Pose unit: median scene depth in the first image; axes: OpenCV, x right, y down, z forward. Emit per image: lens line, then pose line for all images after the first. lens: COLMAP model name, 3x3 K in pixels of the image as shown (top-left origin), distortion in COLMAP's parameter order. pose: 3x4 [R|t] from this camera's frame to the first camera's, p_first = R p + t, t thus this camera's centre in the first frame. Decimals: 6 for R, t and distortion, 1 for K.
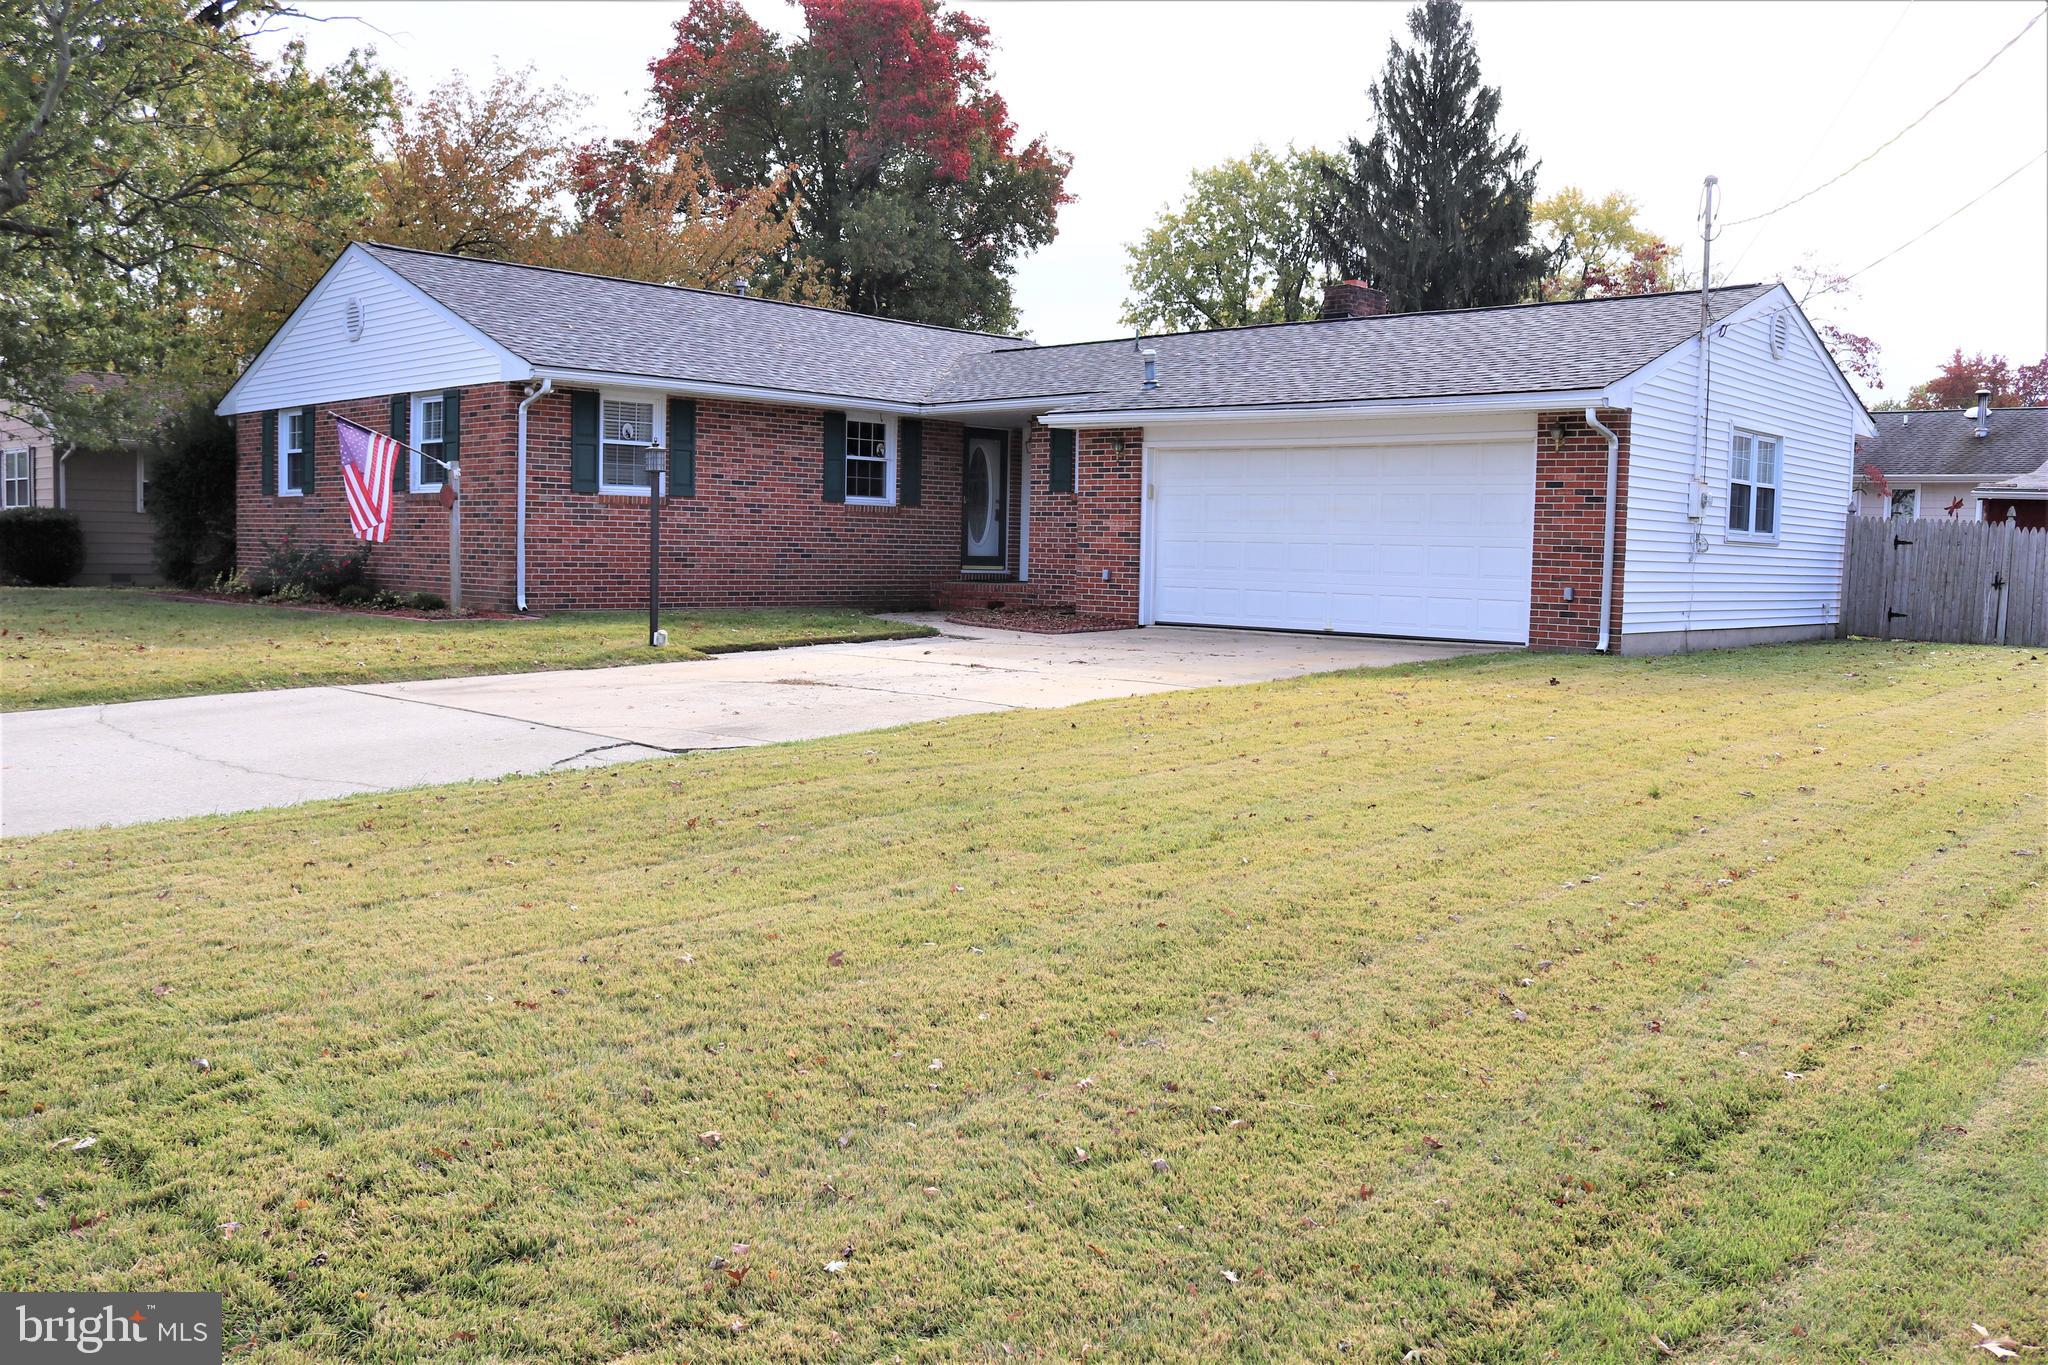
lens RADIAL K [[1686.6, 0, 1028.6], [0, 1686.6, 675.8], [0, 0, 1]] dist [-0.140597, 0.091188]
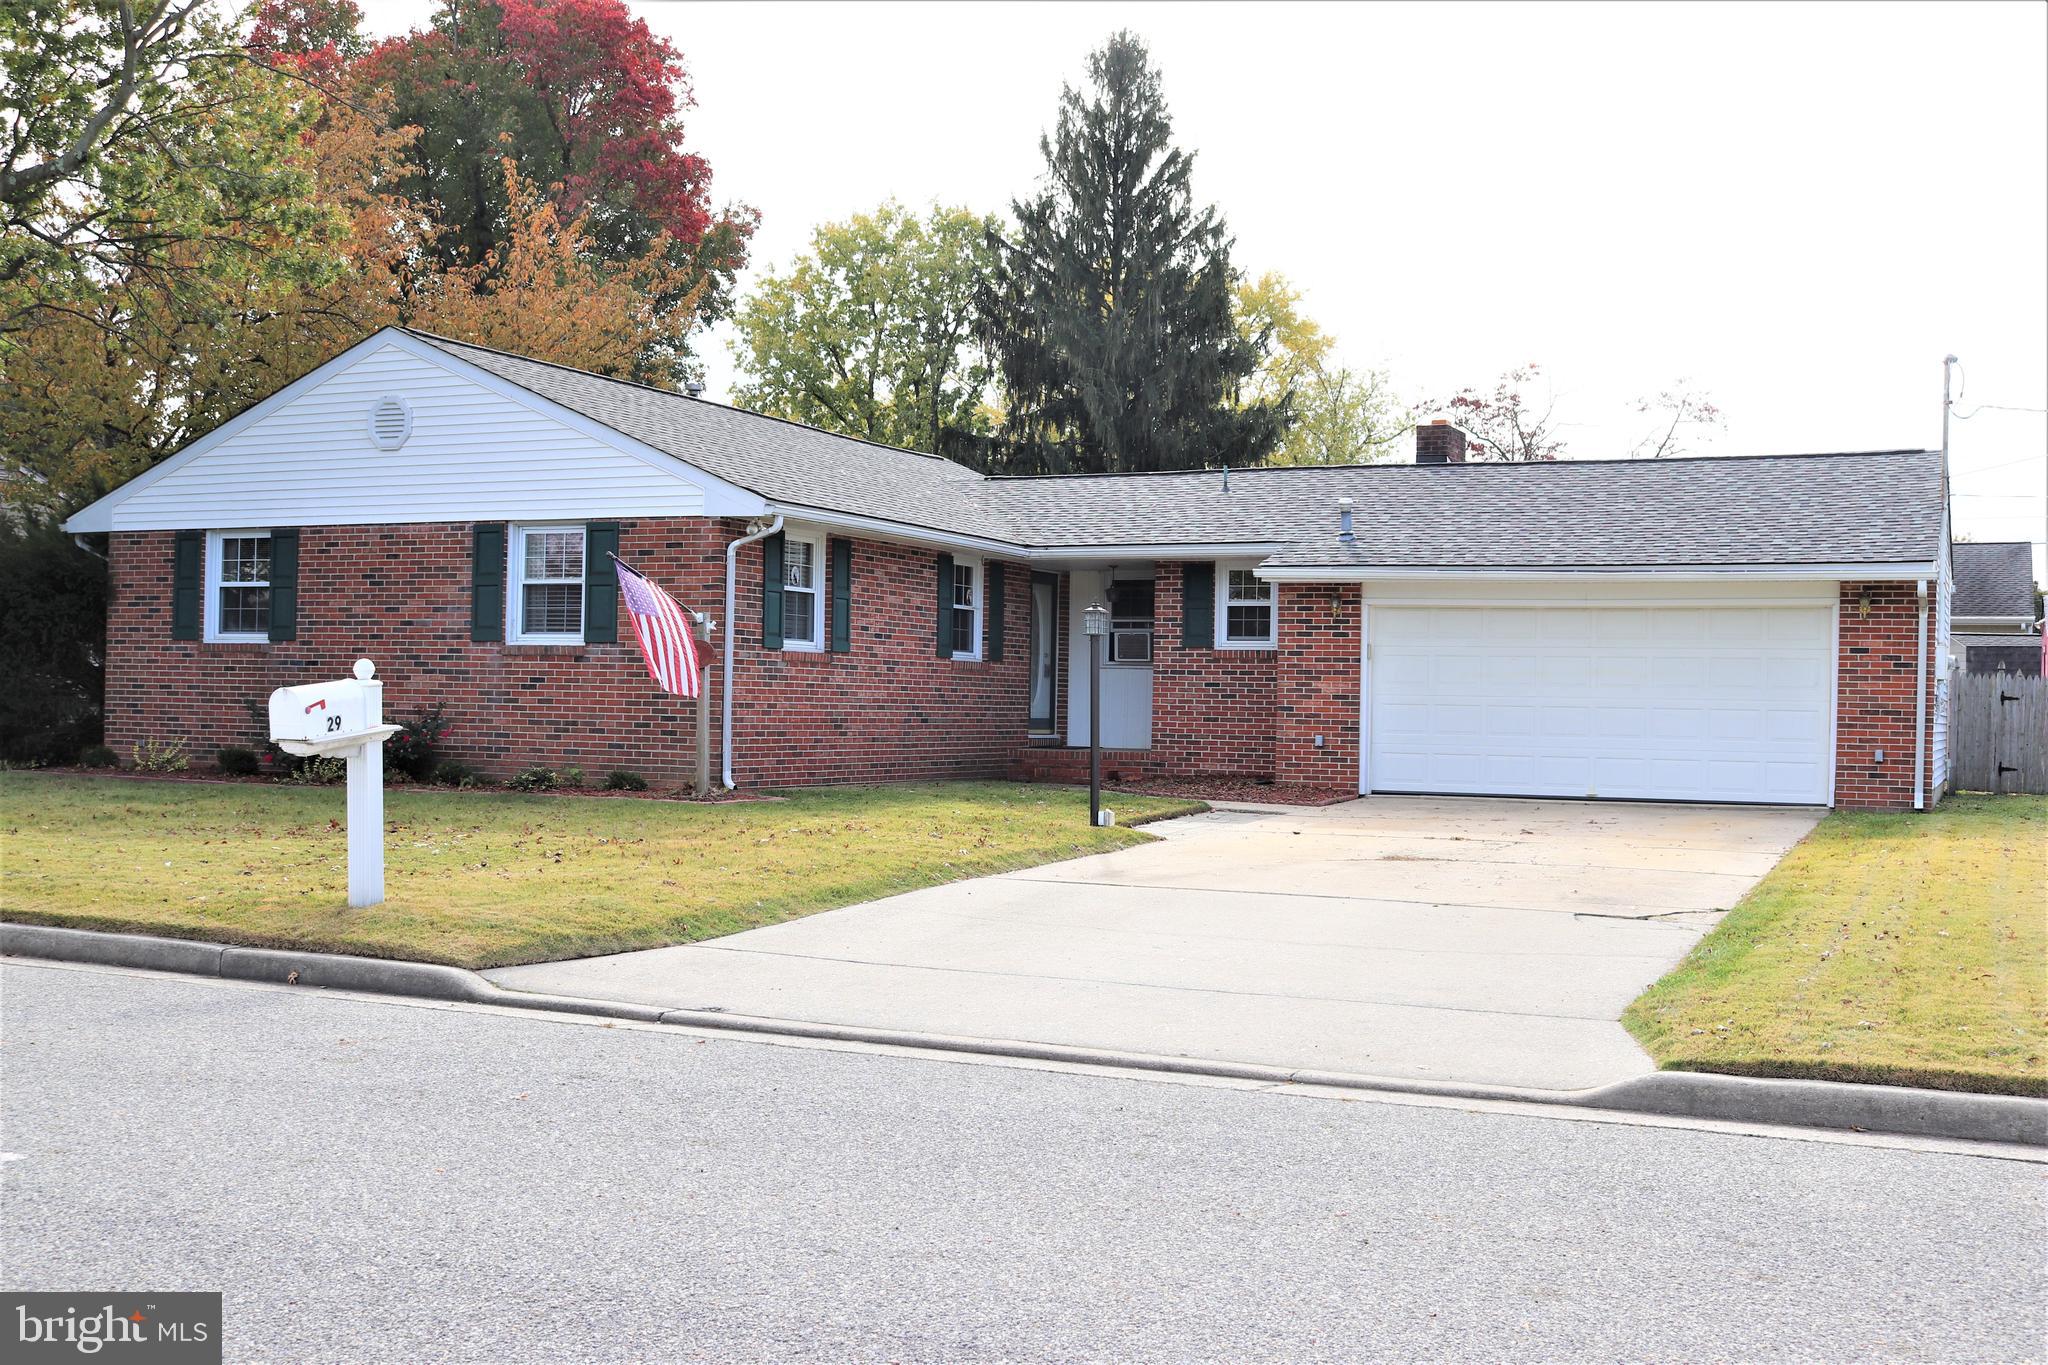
lens RADIAL K [[2241.2, 0, 1027.9], [0, 2241.2, 692.8], [0, 0, 1]] dist [-0.092075, 0.000000]
pose [[0.946283, -0.002355, 0.323331, -0.448067], [0.026201, 0.997244, -0.069418, -0.004734], [-0.322276, 0.074161, 0.943736, -0.095573]]
